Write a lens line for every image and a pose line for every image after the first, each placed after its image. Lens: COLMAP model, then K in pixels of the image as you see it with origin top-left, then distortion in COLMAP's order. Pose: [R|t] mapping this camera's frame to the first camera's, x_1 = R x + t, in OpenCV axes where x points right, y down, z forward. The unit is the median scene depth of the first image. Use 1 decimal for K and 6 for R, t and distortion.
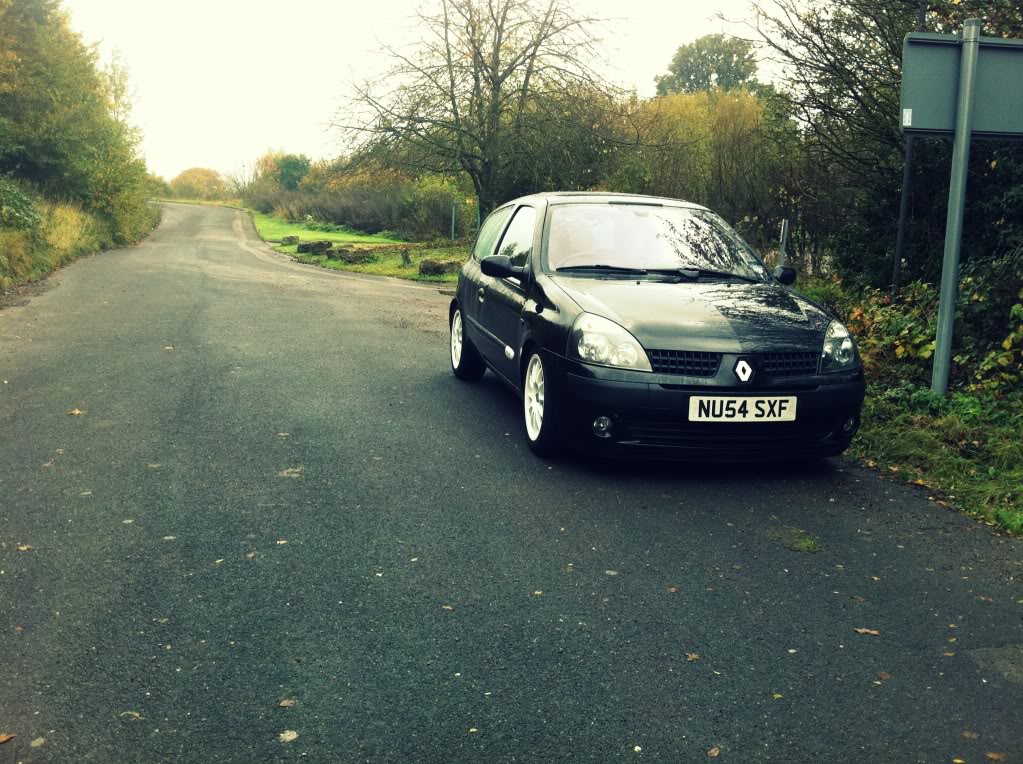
lens RADIAL K [[953.2, 0, 511.5], [0, 953.2, 382.0], [0, 0, 1]] dist [0.132427, -0.305054]
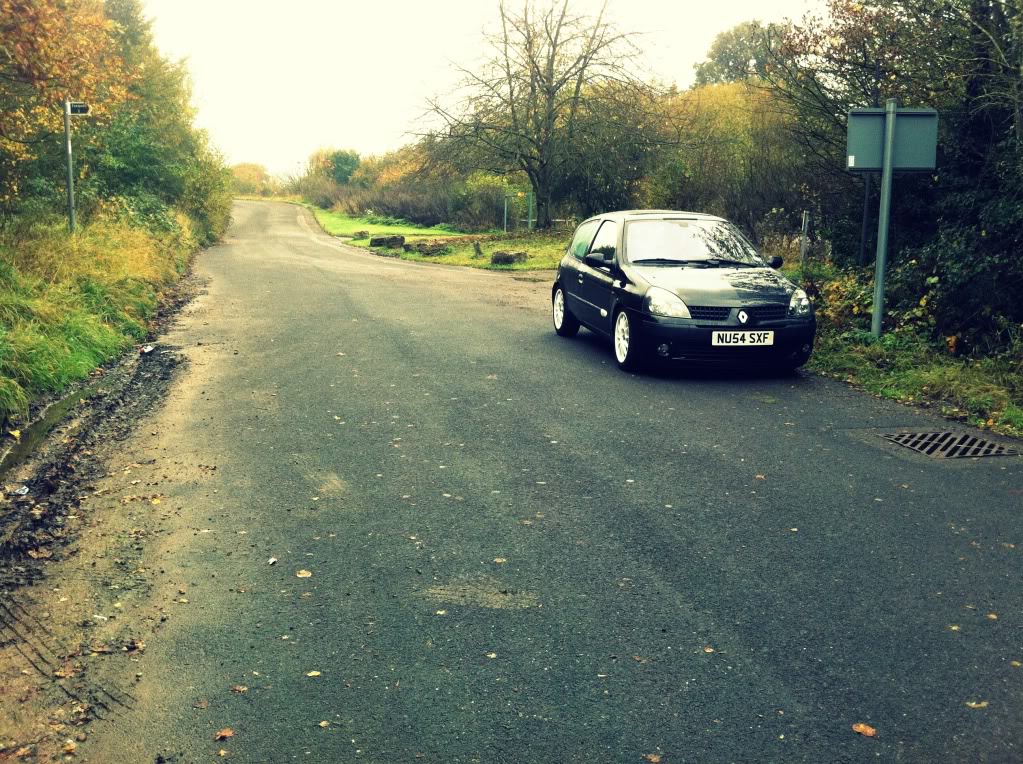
lens RADIAL K [[953.2, 0, 511.5], [0, 953.2, 382.0], [0, 0, 1]] dist [0.132427, -0.305054]
pose [[0.998942, -0.014695, -0.043576, -0.073058], [0.015288, 0.999795, 0.013295, 0.051494], [0.043371, -0.013947, 0.998962, -0.523961]]
